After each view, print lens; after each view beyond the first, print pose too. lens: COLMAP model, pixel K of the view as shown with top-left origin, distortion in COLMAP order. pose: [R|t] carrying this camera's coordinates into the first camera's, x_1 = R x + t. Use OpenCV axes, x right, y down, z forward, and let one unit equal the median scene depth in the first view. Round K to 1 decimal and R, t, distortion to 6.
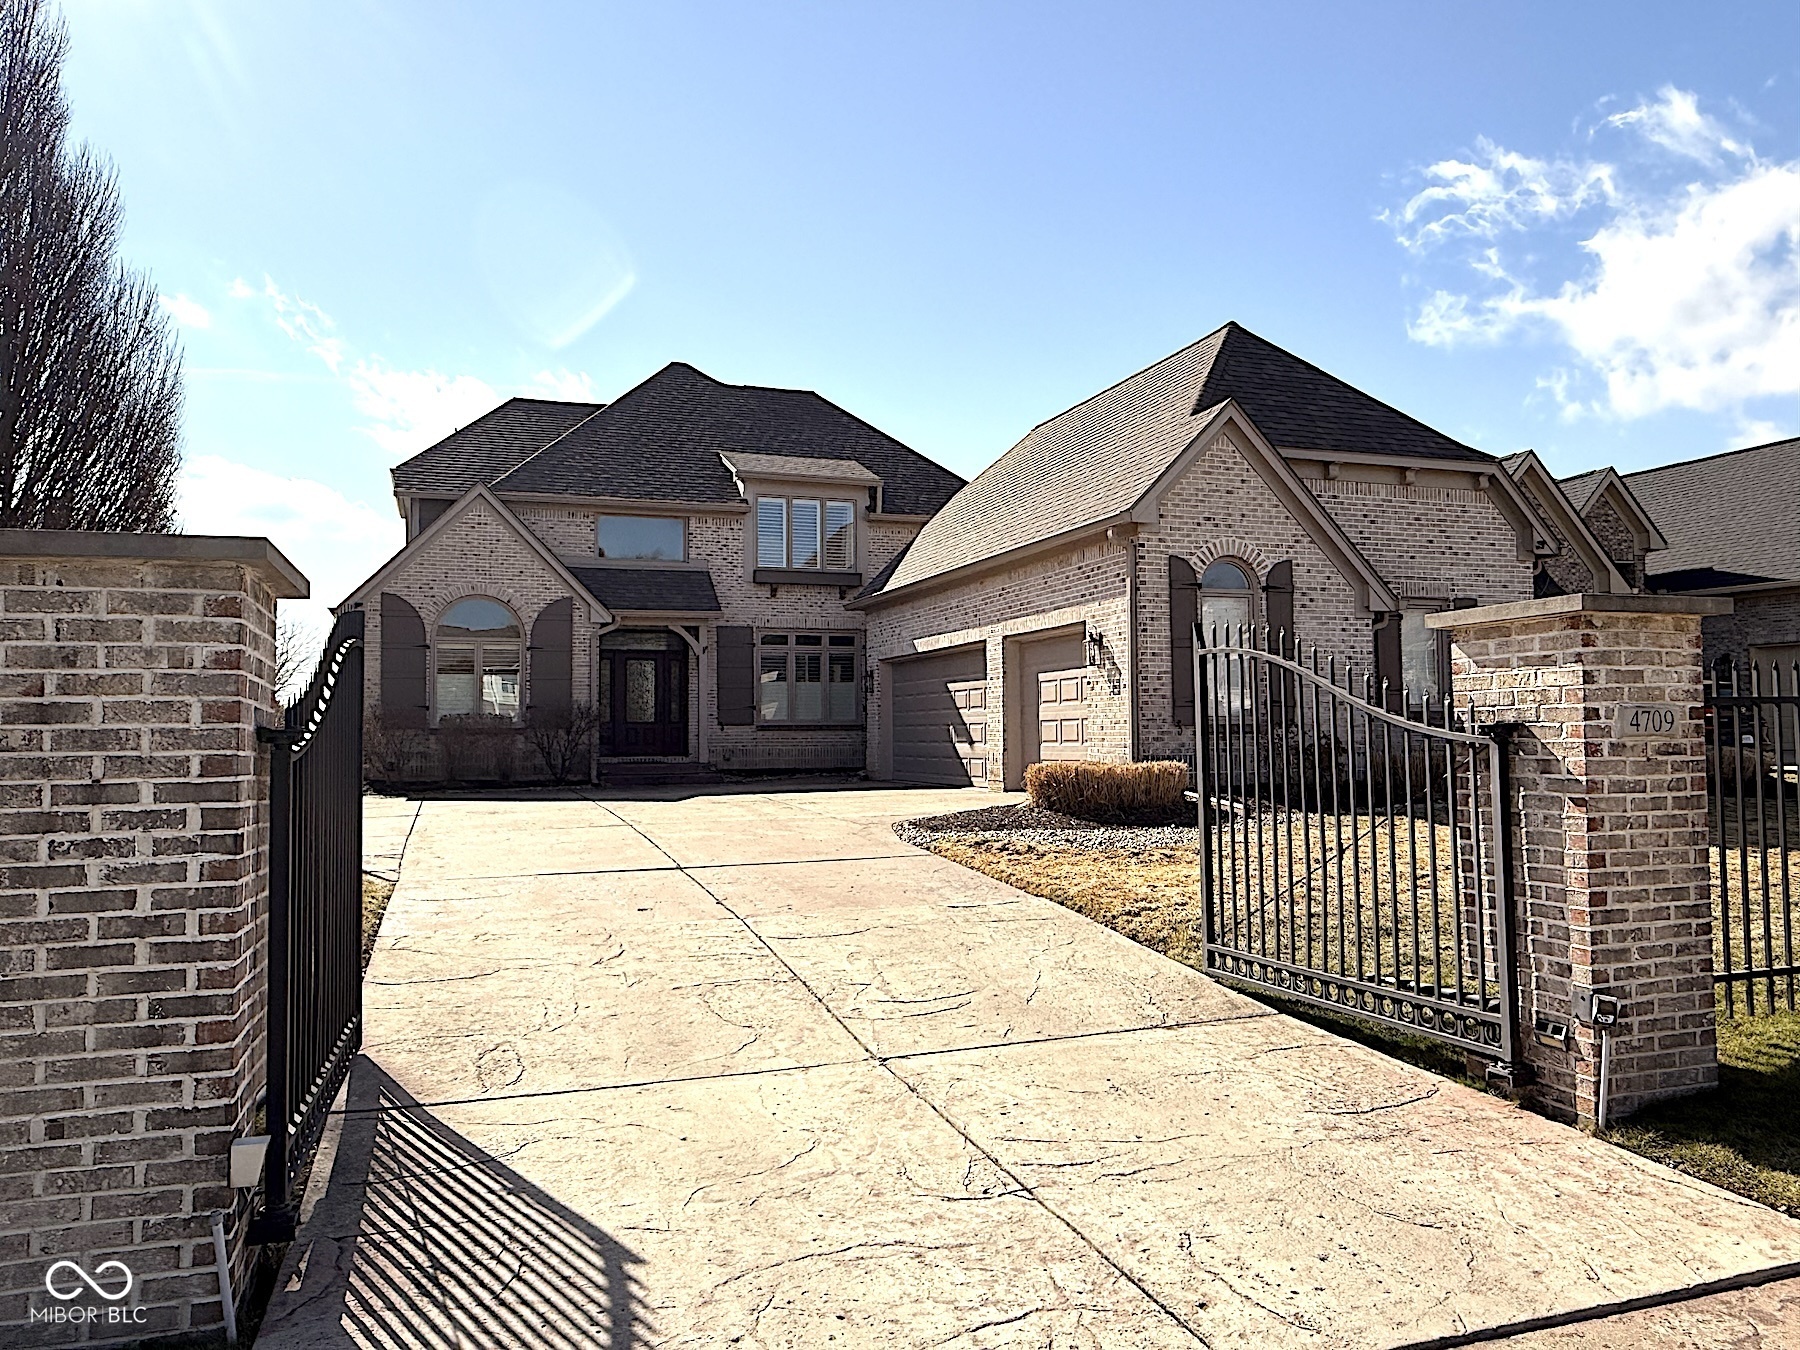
lens RADIAL K [[1280.0, 0, 900.0], [0, 1280.0, 675.0], [0, 0, 1]] dist [-0.000928, -0.000808]
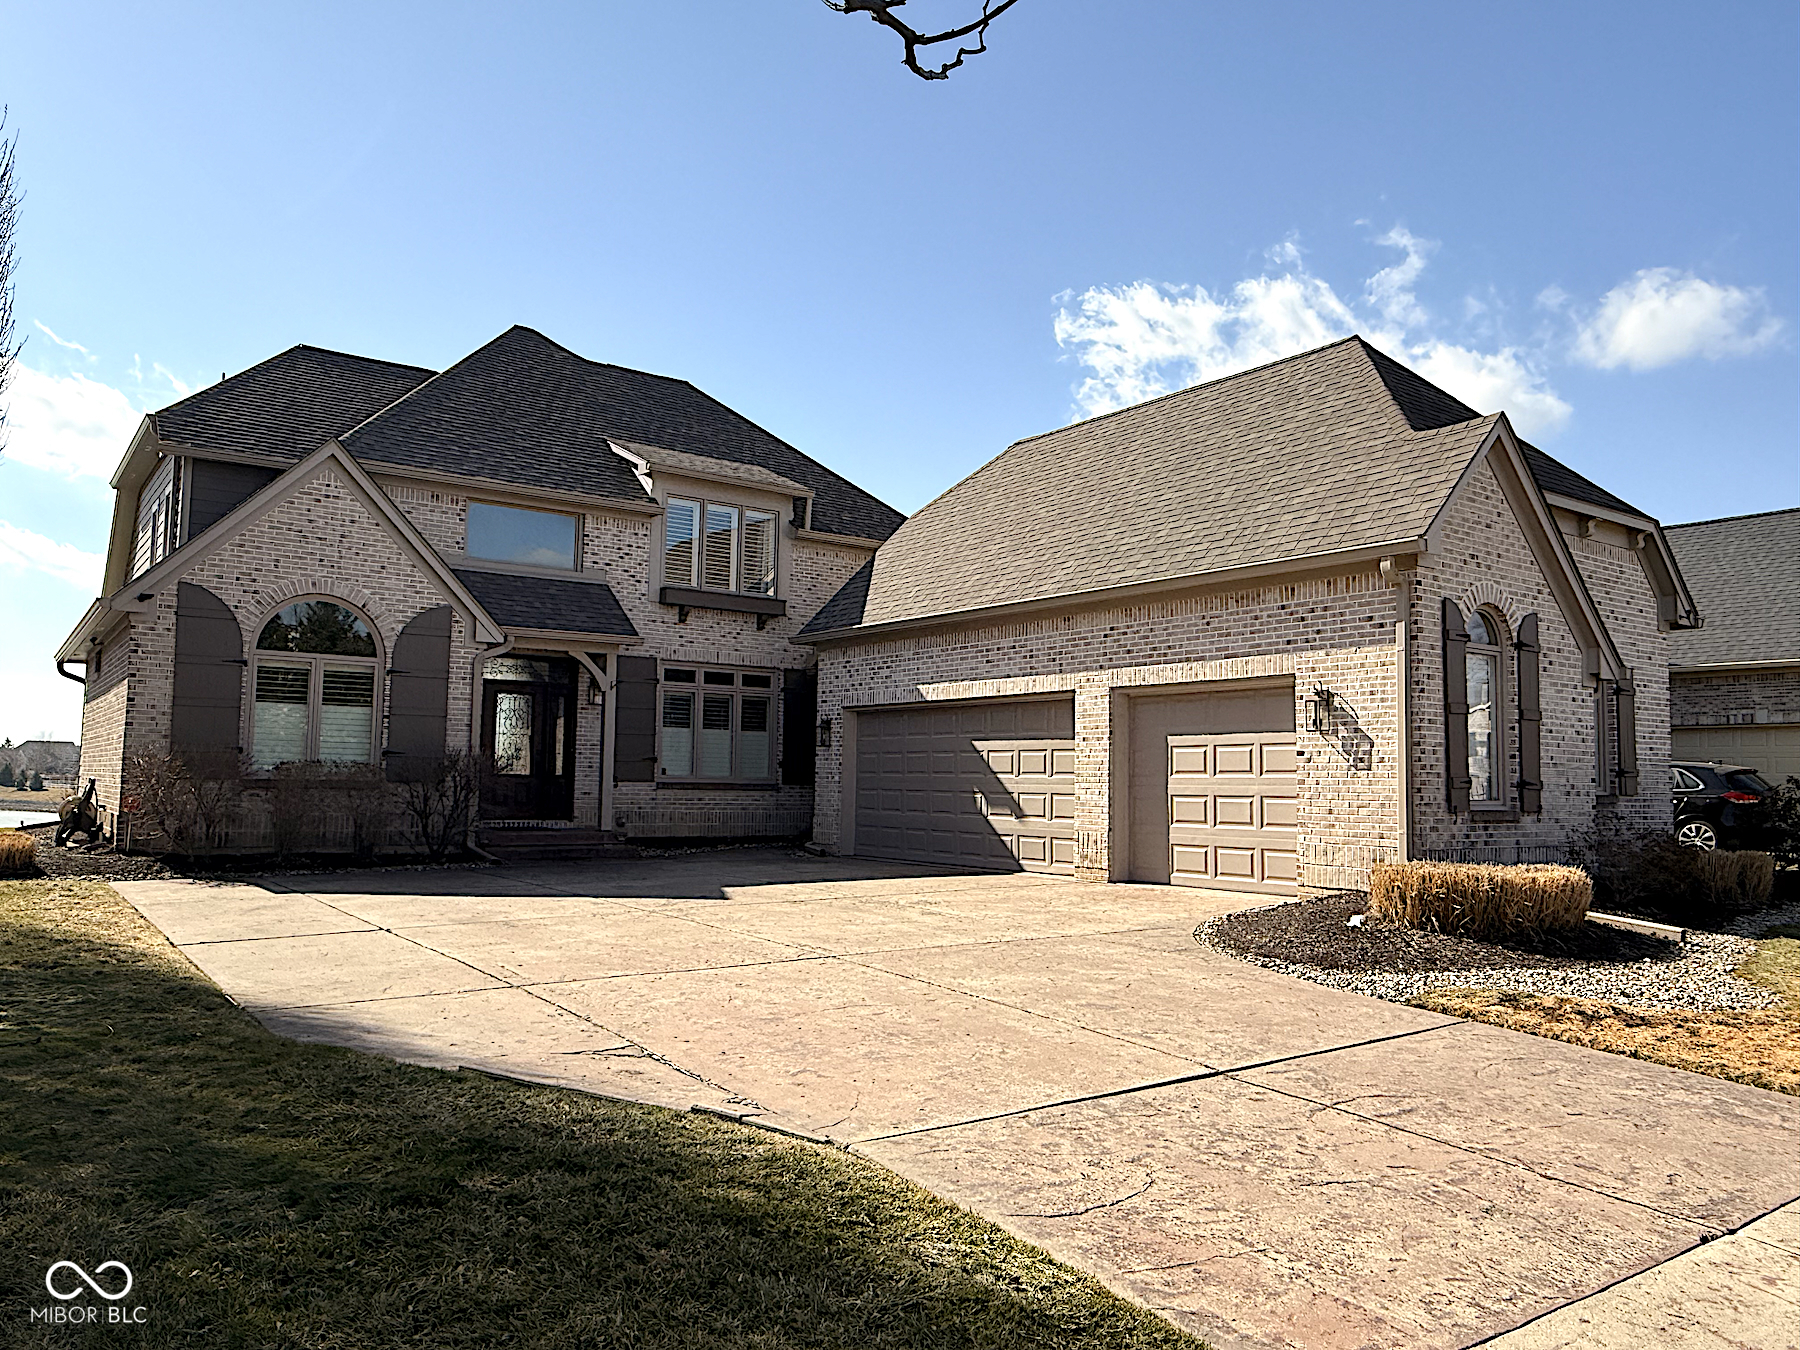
lens RADIAL K [[1280.0, 0, 900.0], [0, 1280.0, 675.0], [0, 0, 1]] dist [-0.000928, -0.000808]
pose [[0.957439, 0.048459, 0.284539, -0.215031], [-0.038084, 0.998396, -0.041884, 0.000509], [-0.286113, 0.029265, 0.957749, 0.212622]]
